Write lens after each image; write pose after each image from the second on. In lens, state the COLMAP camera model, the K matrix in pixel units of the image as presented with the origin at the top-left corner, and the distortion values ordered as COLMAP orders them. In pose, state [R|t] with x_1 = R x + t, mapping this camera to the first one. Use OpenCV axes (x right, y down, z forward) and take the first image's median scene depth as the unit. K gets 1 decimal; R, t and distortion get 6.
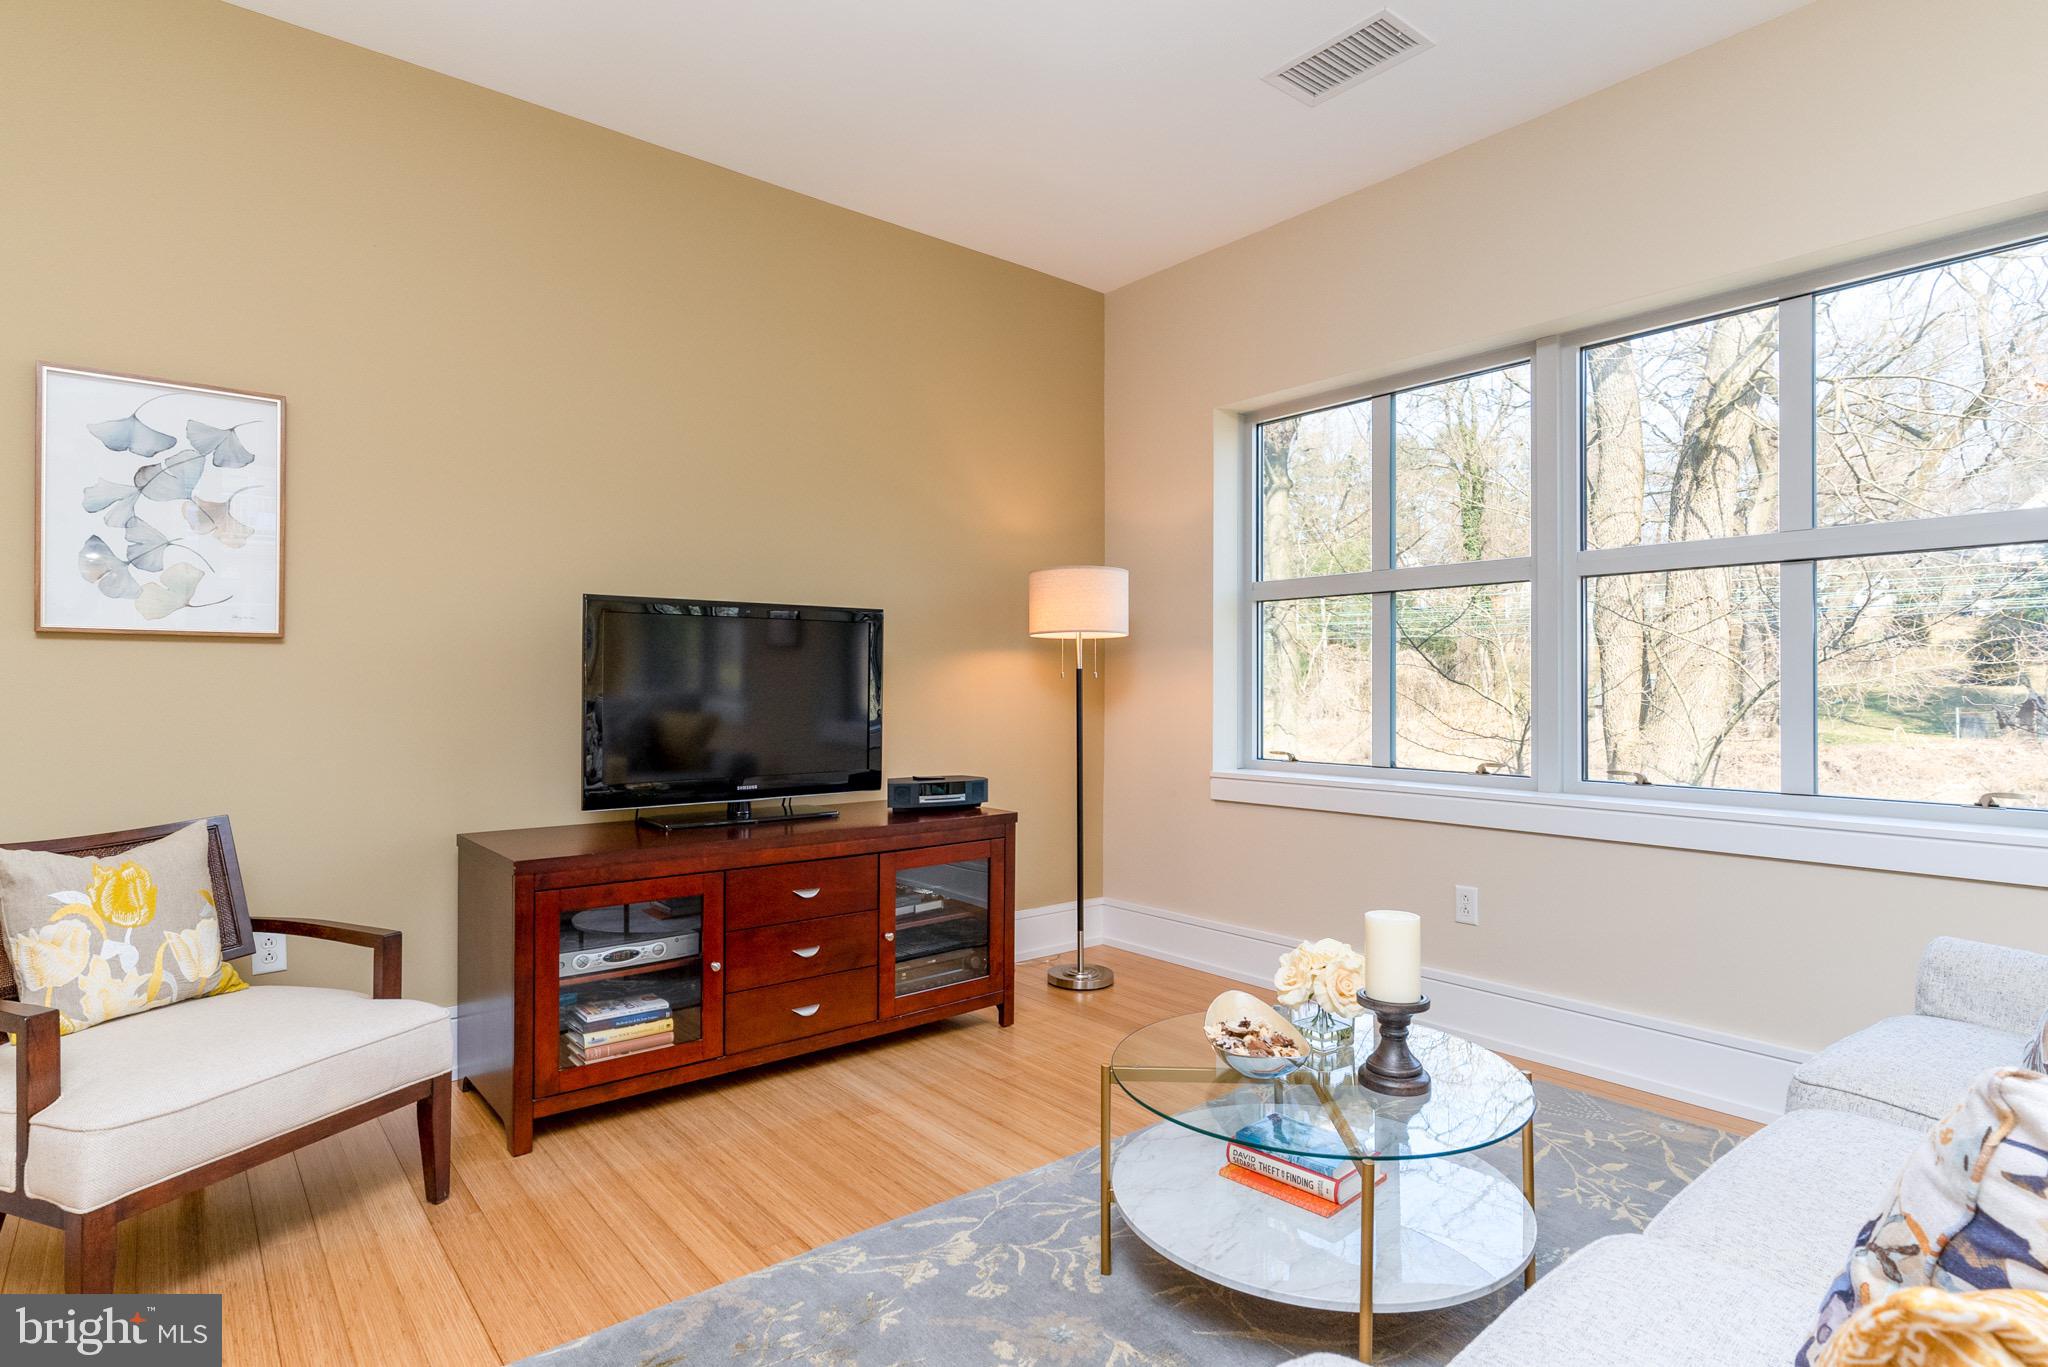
lens RADIAL K [[1068.8, 0, 1024.0], [0, 1068.8, 683.5], [0, 0, 1]] dist [-0.016528, -0.000397]
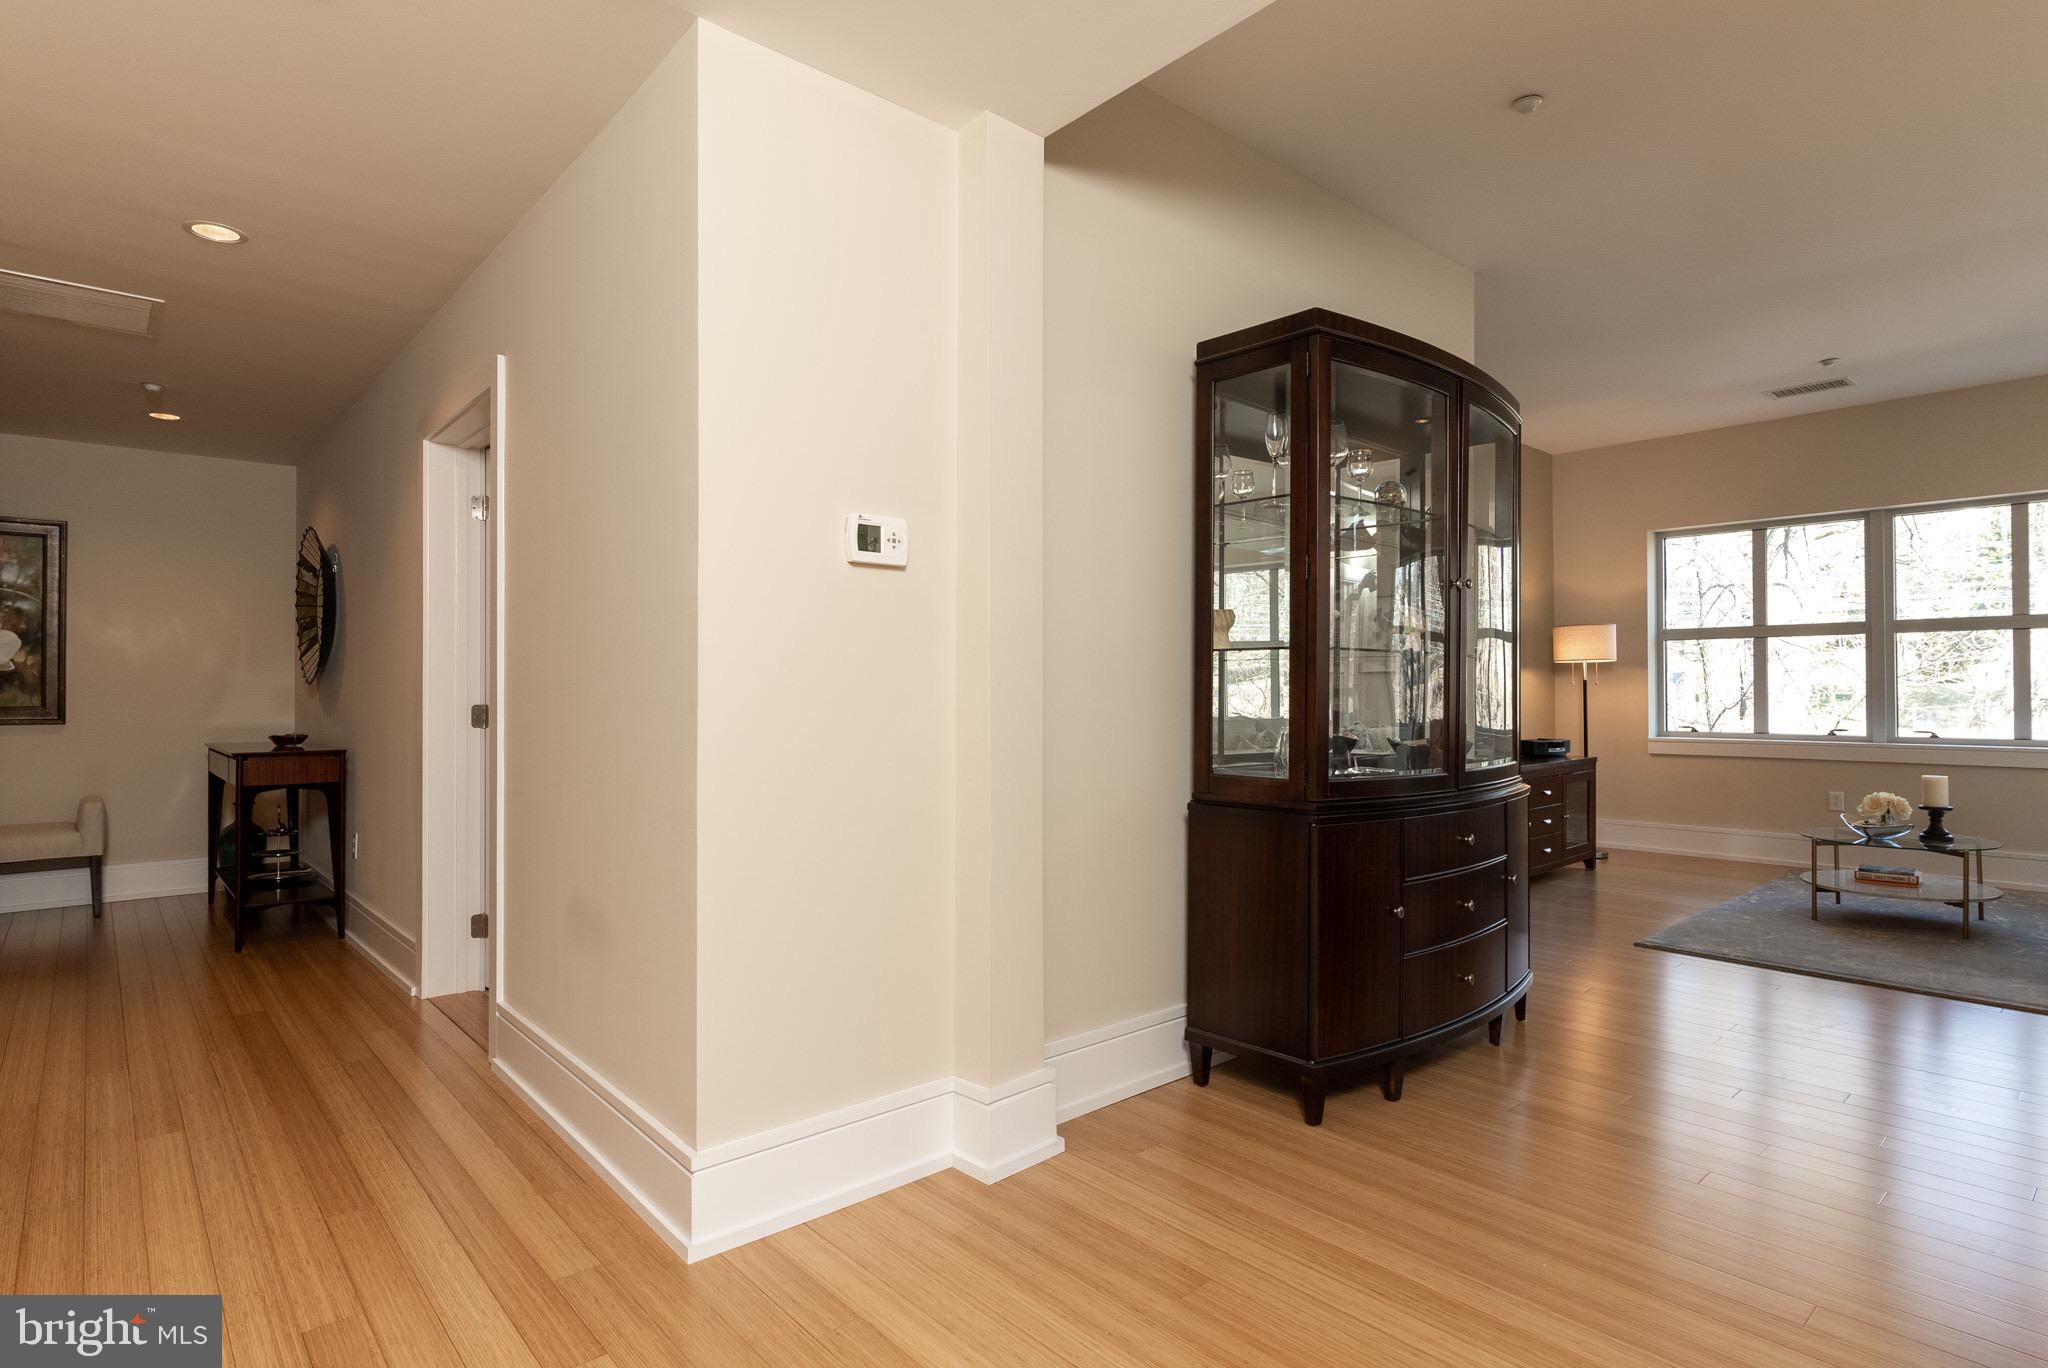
lens RADIAL K [[1053.4, 0, 1024.0], [0, 1053.4, 684.0], [0, 0, 1]] dist [-0.002858, 0.001059]
pose [[0.999146, 0.001952, 0.041283, -1.083029], [-0.001588, 0.999960, -0.008828, 0.012241], [-0.041298, 0.008755, 0.999109, -0.809062]]
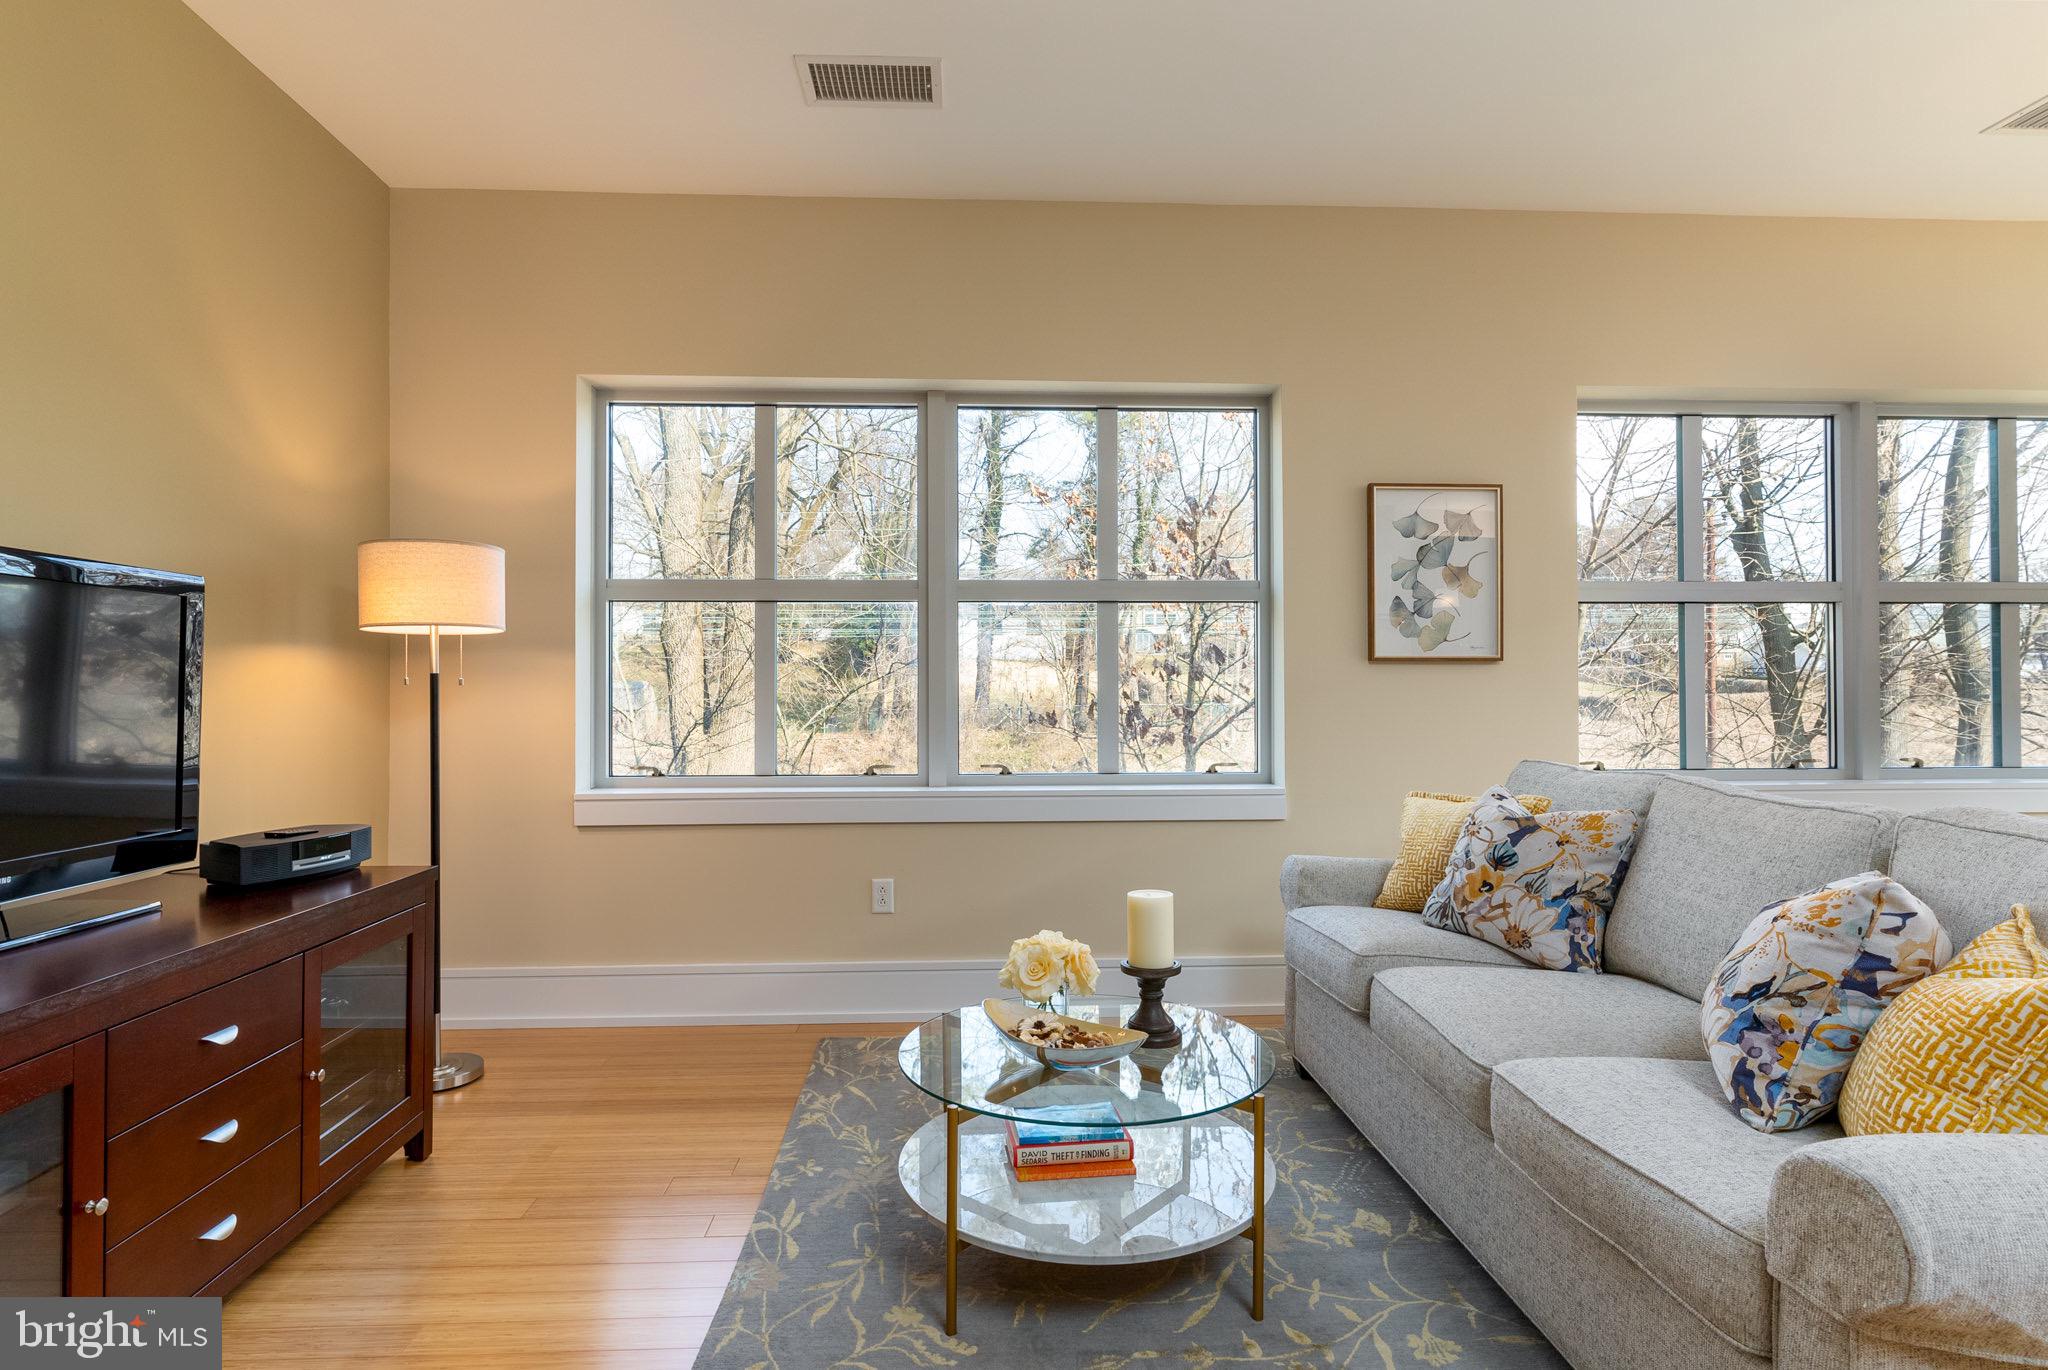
lens RADIAL K [[1060.1, 0, 1021.2], [0, 1060.1, 690.3], [0, 0, 1]] dist [-0.001634, 0.002118]
pose [[0.587131, -0.000083, 0.809492, -0.361712], [0.001389, 0.999999, -0.000905, -0.001174], [-0.809491, 0.001656, 0.587131, 0.236292]]
